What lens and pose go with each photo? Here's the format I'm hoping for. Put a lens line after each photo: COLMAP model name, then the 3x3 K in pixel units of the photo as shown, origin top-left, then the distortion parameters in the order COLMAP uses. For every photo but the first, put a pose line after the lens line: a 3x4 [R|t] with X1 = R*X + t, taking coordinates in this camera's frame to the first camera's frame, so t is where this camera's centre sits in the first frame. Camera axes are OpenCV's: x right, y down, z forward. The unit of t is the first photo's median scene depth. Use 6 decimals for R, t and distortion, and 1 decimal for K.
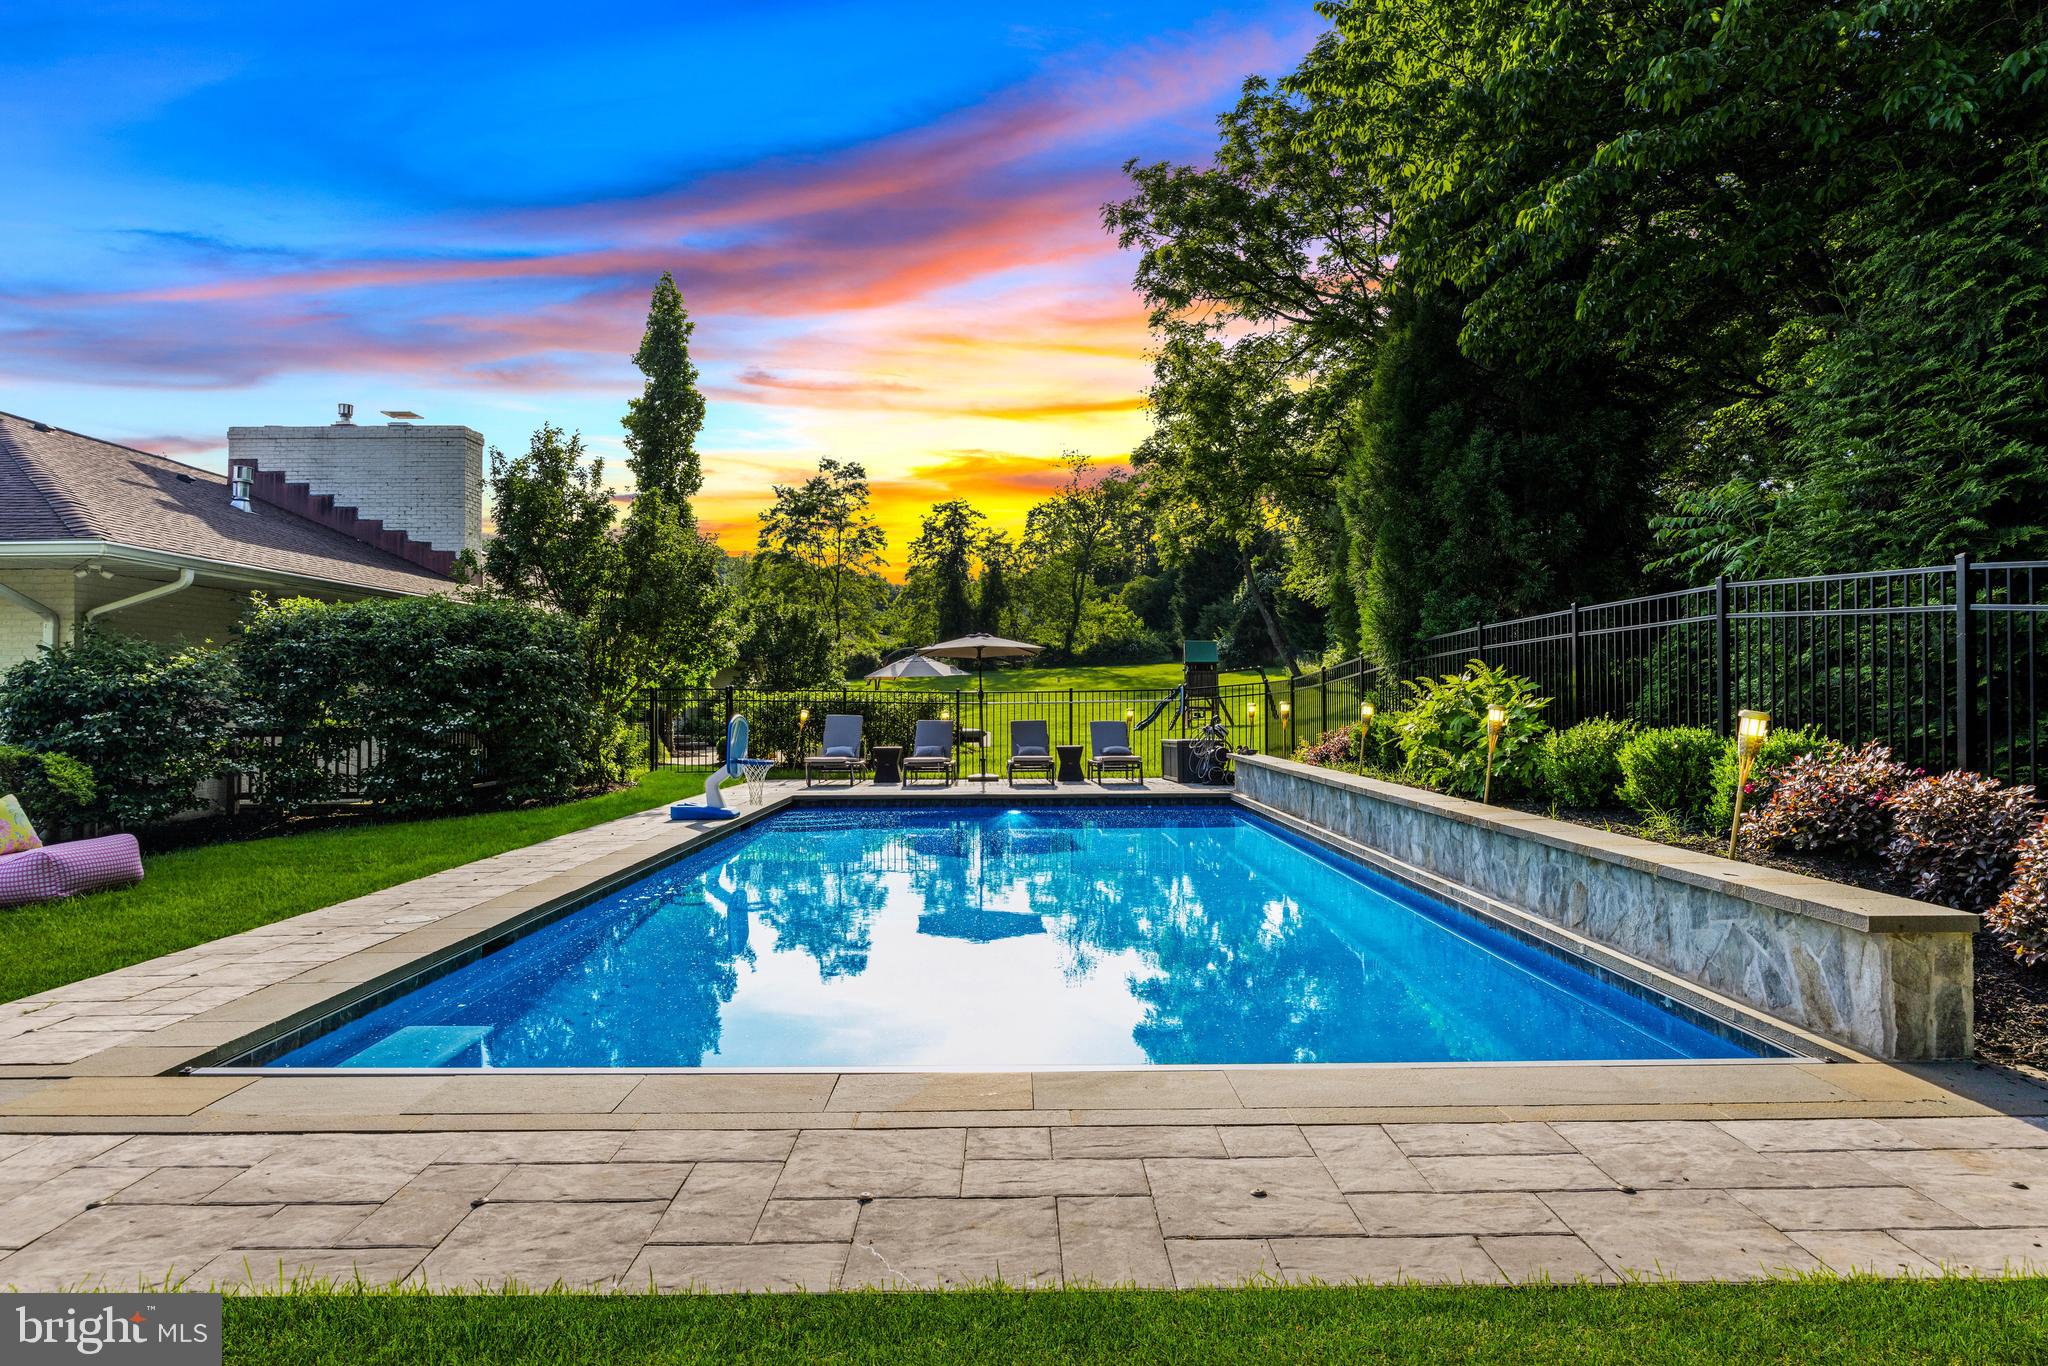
lens RADIAL K [[1235.3, 0, 1021.2], [0, 1235.3, 684.2], [0, 0, 1]] dist [-0.010449, -0.001156]
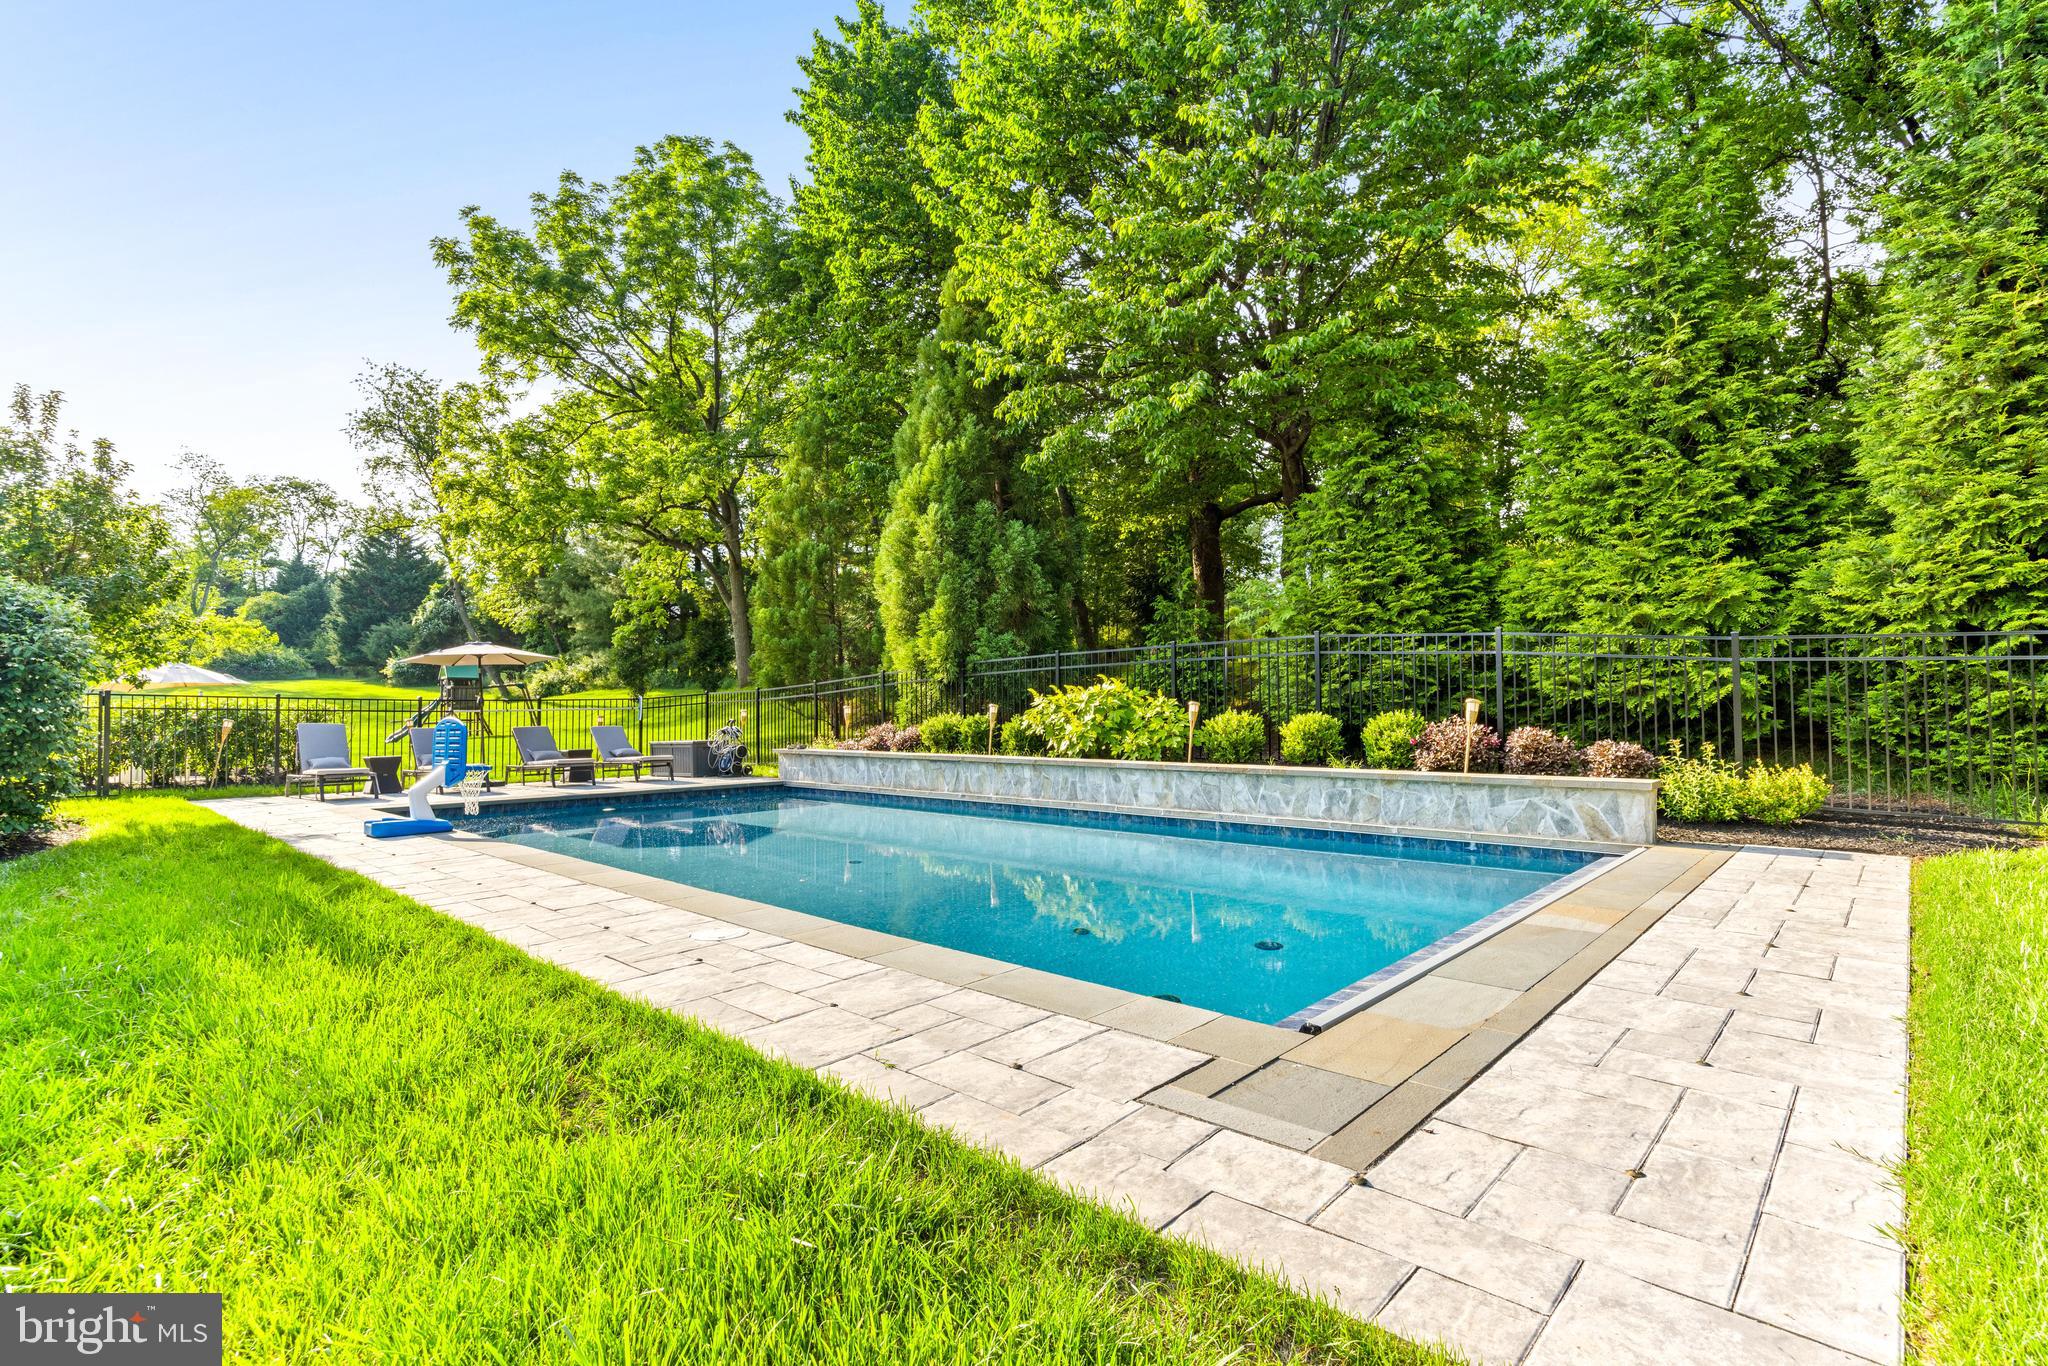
lens RADIAL K [[970.4, 0, 1028.1], [0, 970.4, 688.8], [0, 0, 1]] dist [-0.013595, -0.000249]
pose [[0.681924, 0.014679, 0.731276, -0.180607], [-0.003544, 0.999853, -0.016766, 0.005548], [-0.731415, 0.008842, 0.681876, 0.076902]]
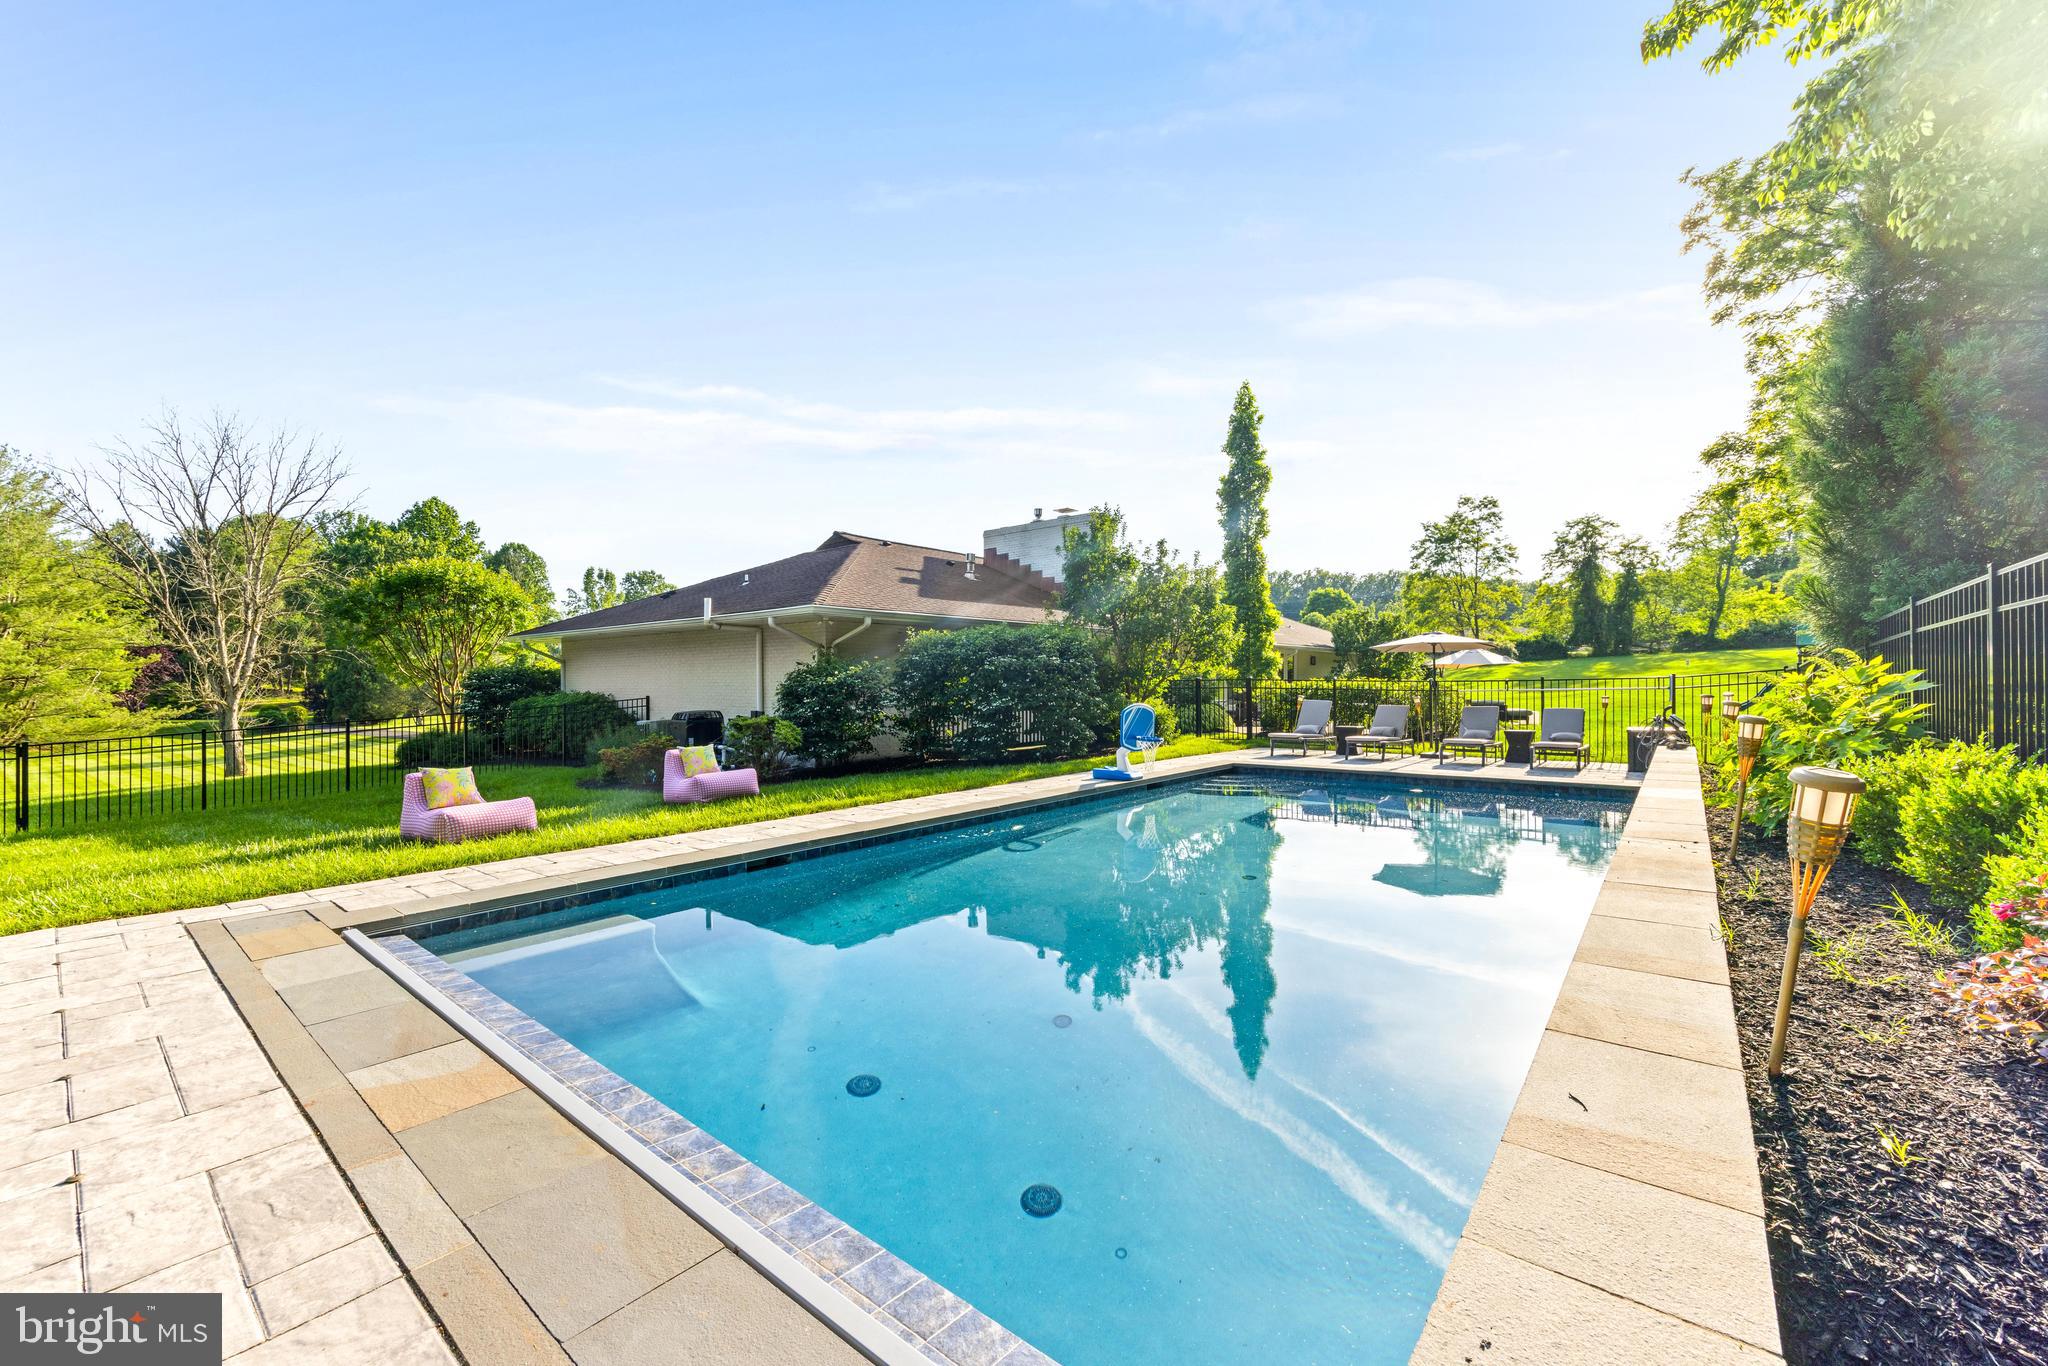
lens RADIAL K [[816.7, 0, 1019.4], [0, 816.7, 686.5], [0, 0, 1]] dist [-0.003499, -0.000418]
pose [[0.766799, 0.000233, -0.641887, 0.094789], [0.012546, 0.999803, 0.015350, -0.003400], [0.641764, -0.019823, 0.766646, 0.092556]]
